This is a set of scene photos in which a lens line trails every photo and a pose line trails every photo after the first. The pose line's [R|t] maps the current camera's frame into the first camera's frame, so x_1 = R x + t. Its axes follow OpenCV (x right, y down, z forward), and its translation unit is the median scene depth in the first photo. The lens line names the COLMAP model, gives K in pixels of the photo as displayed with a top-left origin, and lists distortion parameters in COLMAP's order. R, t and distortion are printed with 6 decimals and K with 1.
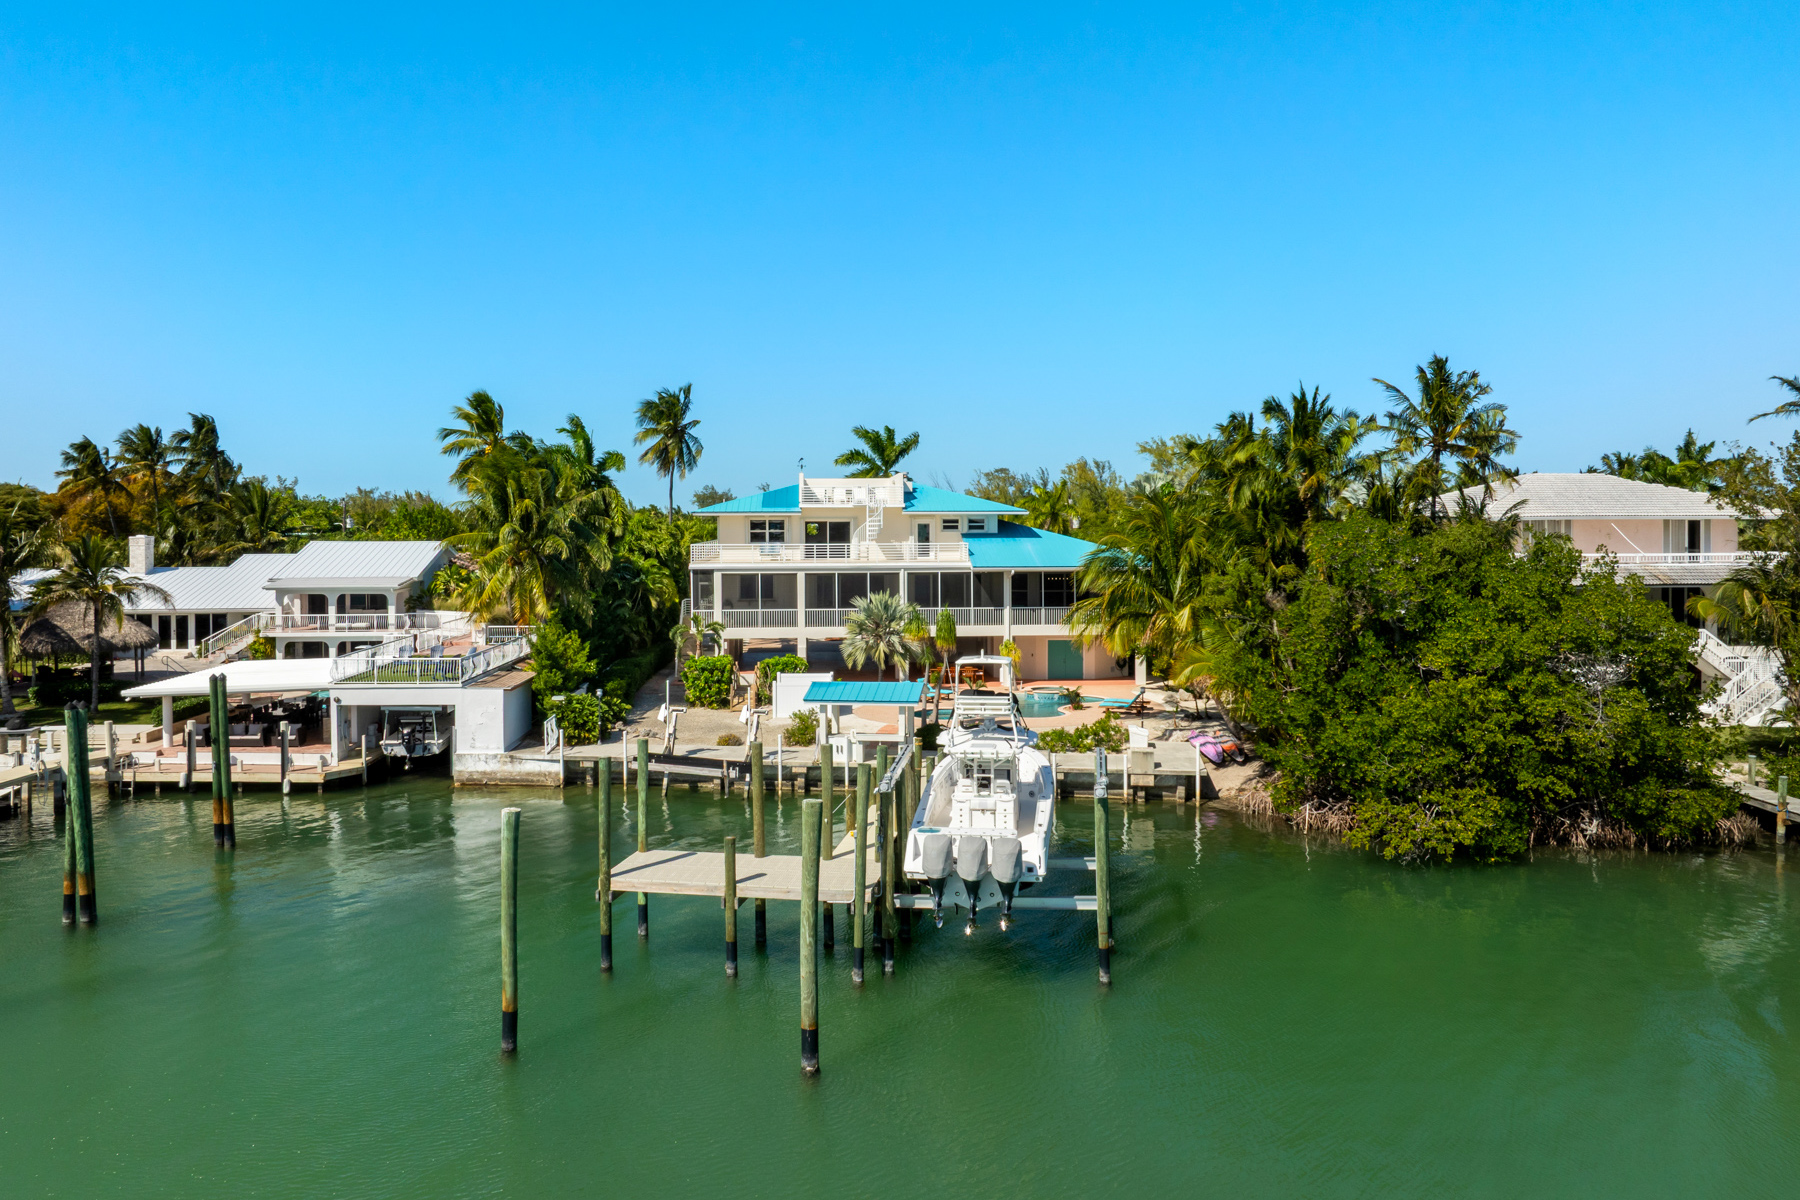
lens RADIAL K [[1273.6, 0, 900.0], [0, 1273.6, 600.0], [0, 0, 1]] dist [-0.034464, -0.002670]
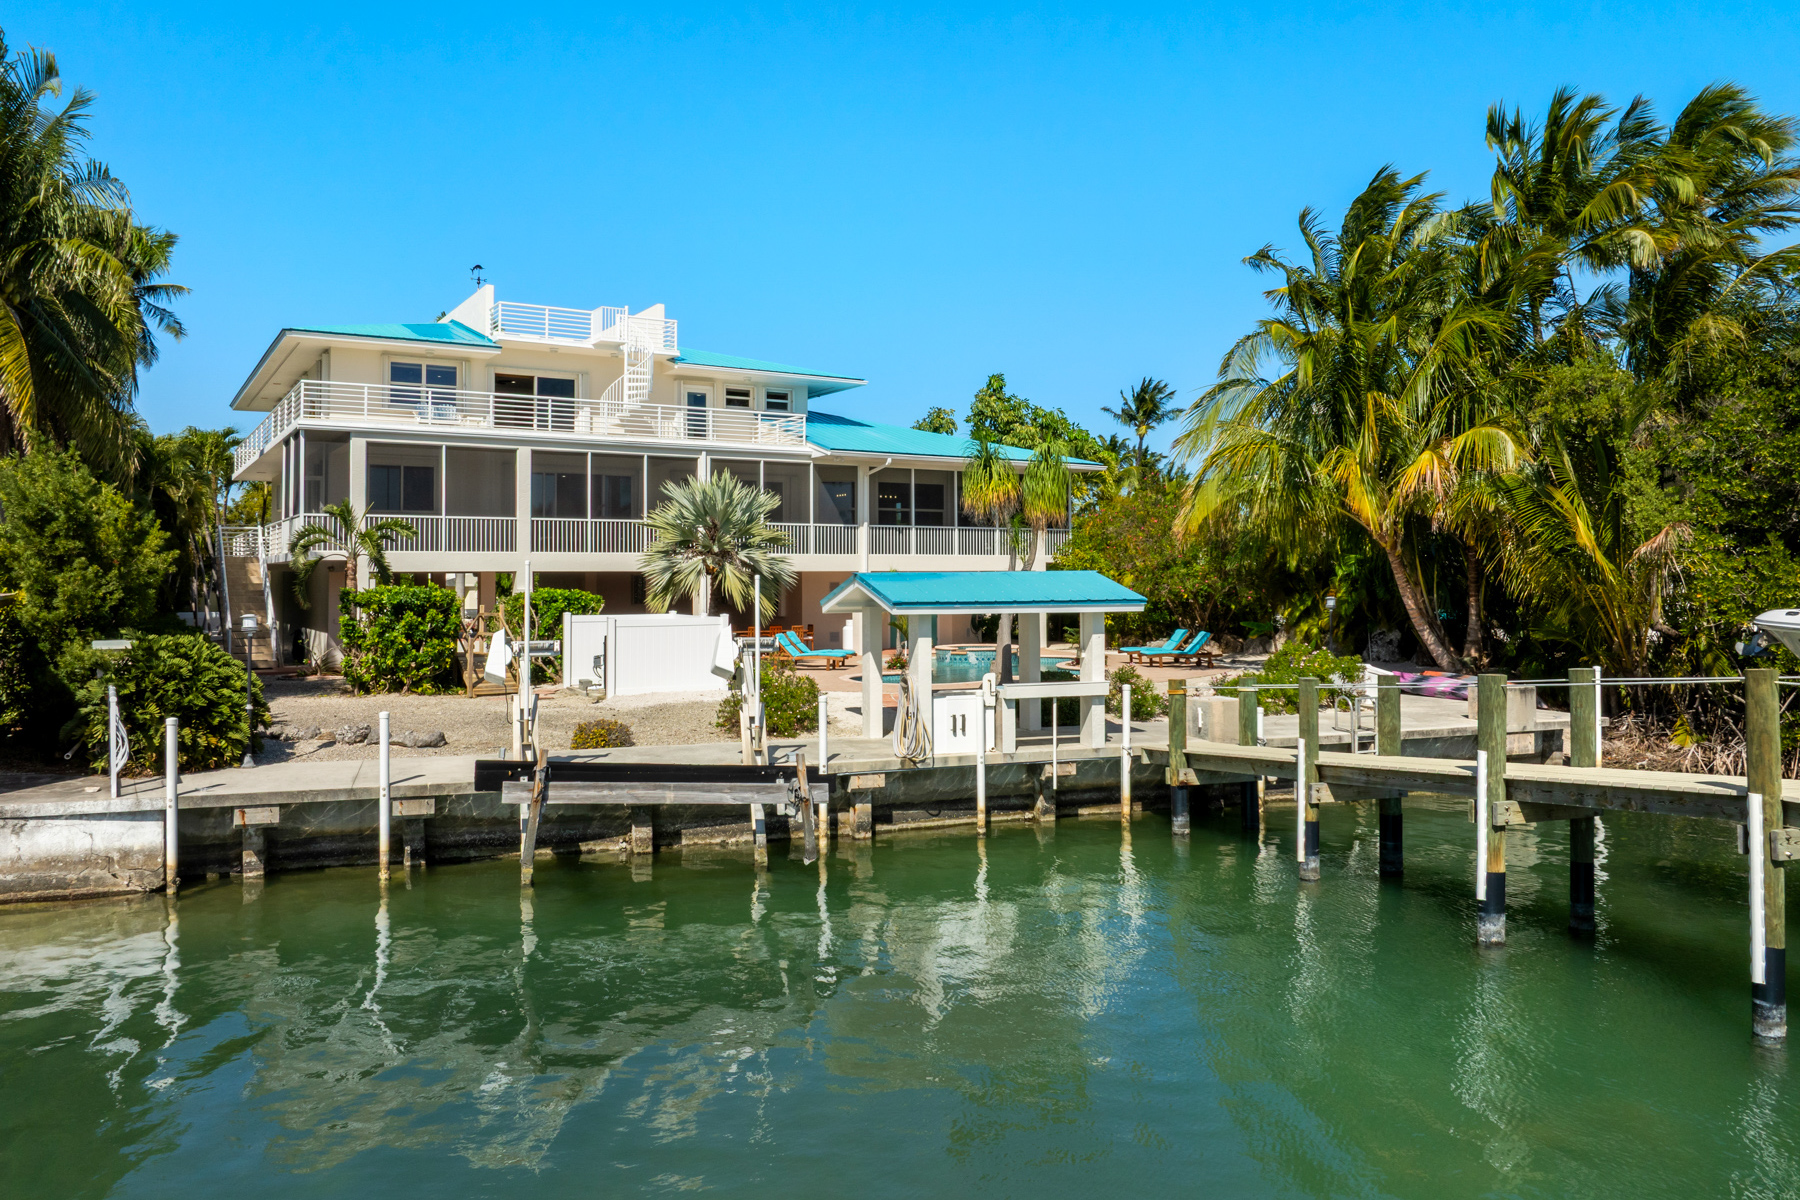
lens RADIAL K [[1273.6, 0, 900.0], [0, 1273.6, 600.0], [0, 0, 1]] dist [-0.034464, -0.002670]
pose [[0.882163, -0.006183, 0.470904, -0.187943], [0.028858, 0.998744, -0.040948, 0.067210], [-0.470059, 0.049713, 0.881234, 0.461307]]
